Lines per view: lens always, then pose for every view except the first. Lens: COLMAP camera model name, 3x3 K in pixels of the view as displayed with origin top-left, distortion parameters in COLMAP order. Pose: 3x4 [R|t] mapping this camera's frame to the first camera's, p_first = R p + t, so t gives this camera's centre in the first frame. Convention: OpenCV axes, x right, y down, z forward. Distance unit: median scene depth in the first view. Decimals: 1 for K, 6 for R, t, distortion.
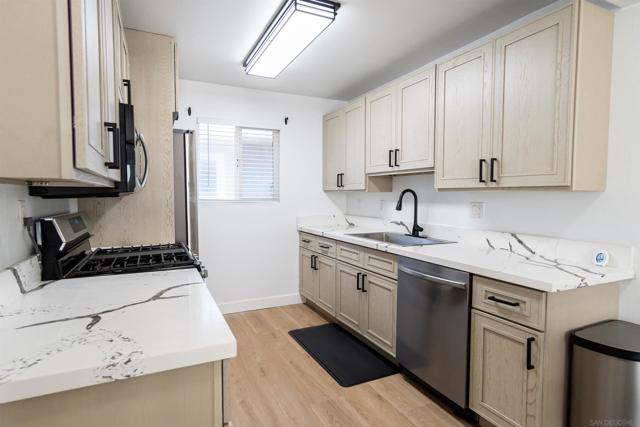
lens RADIAL K [[345.0, 0, 316.5], [0, 345.0, 213.3], [0, 0, 1]] dist [0.006604, 0.001182]
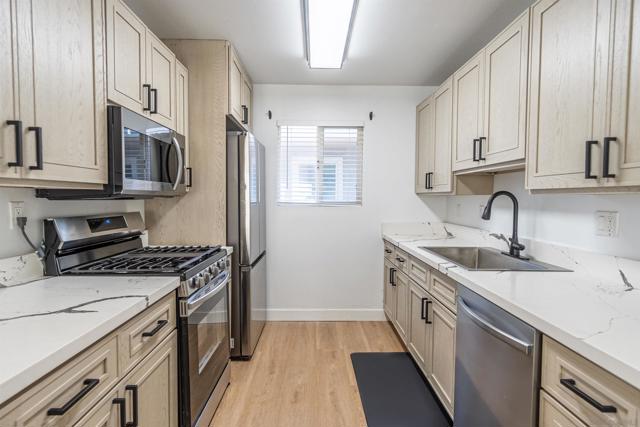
lens RADIAL K [[338.2, 0, 320.0], [0, 338.2, 213.5], [0, 0, 1]] dist [0.002817, 0.001107]
pose [[0.912420, 0.023996, -0.408552, 0.204830], [-0.027437, 0.999620, -0.002563, -0.010307], [0.408335, 0.013548, 0.912731, 0.187280]]
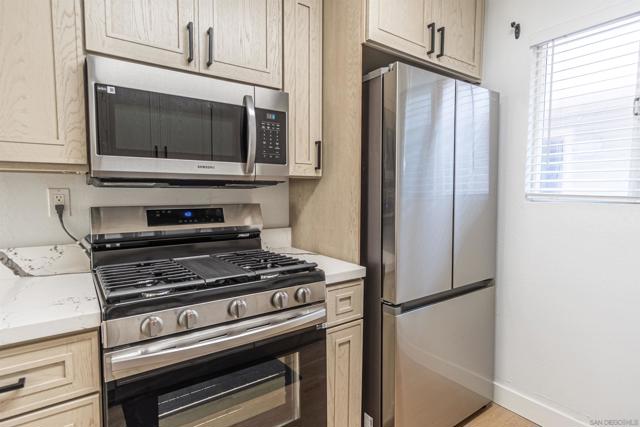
lens RADIAL K [[345.0, 0, 316.5], [0, 345.0, 213.3], [0, 0, 1]] dist [0.006604, 0.001182]
pose [[0.185256, 0.060793, -0.980808, 0.143984], [-0.051966, 0.997294, 0.052000, -0.025125], [0.981315, 0.041335, 0.187914, 0.698502]]
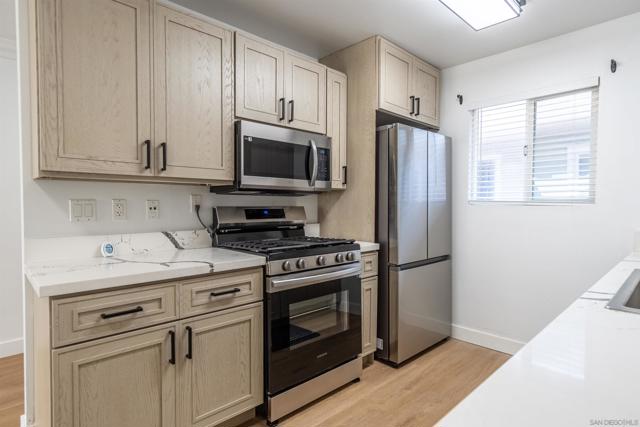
lens RADIAL K [[348.4, 0, 323.6], [0, 348.4, 213.6], [0, 0, 1]] dist [0.003795, 0.000151]
pose [[0.329184, 0.024440, -0.943949, 0.414360], [-0.051293, 0.998652, 0.007968, 0.003541], [0.942872, 0.045795, 0.329994, 0.459519]]
